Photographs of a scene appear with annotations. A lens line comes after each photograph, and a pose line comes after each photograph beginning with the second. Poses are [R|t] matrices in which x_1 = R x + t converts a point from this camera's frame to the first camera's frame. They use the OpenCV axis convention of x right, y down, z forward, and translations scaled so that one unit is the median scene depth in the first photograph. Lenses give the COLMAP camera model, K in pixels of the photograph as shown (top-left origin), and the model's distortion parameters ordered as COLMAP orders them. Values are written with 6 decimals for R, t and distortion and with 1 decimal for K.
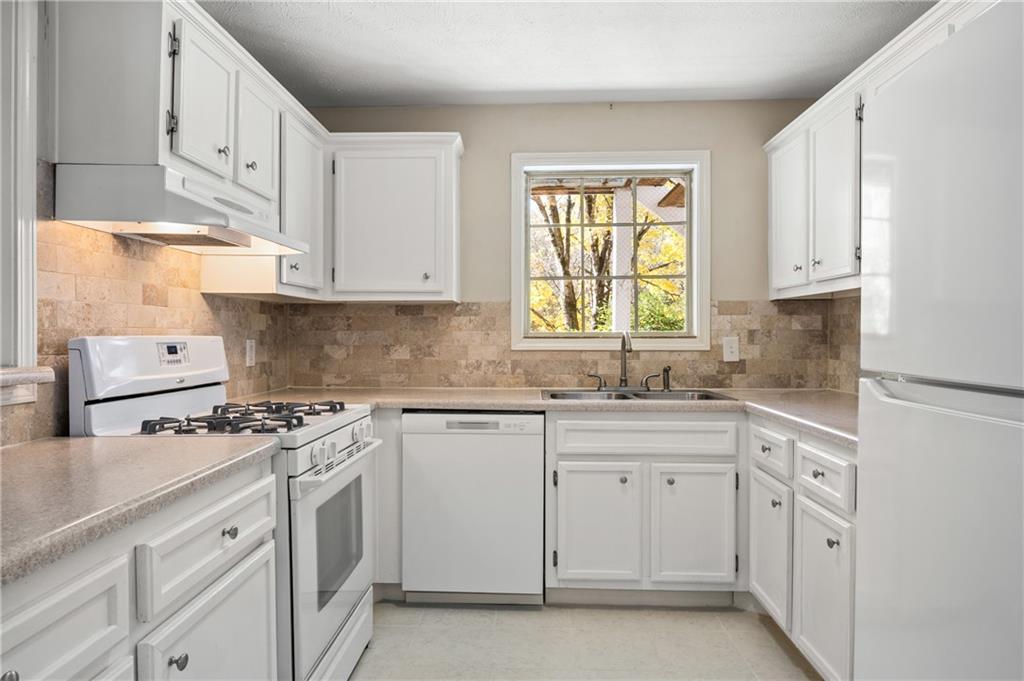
lens RADIAL K [[644.6, 0, 507.6], [0, 644.6, 341.6], [0, 0, 1]] dist [0.005757, -0.001030]
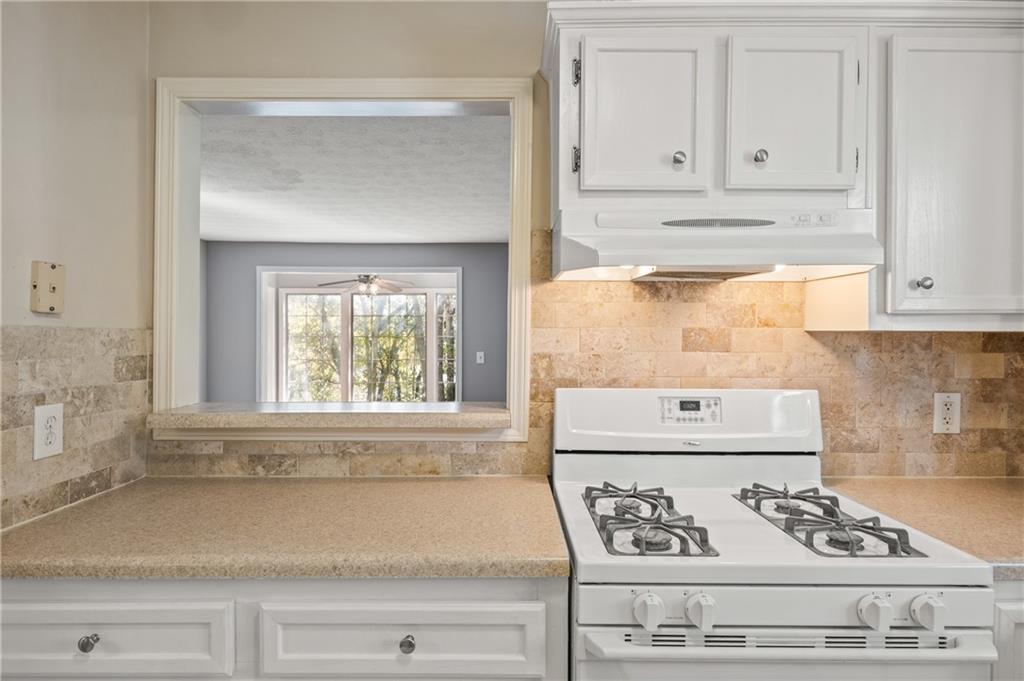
lens RADIAL K [[557.1, 0, 511.3], [0, 557.1, 342.8], [0, 0, 1]] dist [-0.002590, -0.000632]
pose [[0.042459, 0.011681, -0.999030, 0.265588], [-0.014652, 0.999831, 0.011068, -0.096314], [0.998991, 0.014168, 0.042623, 0.938325]]
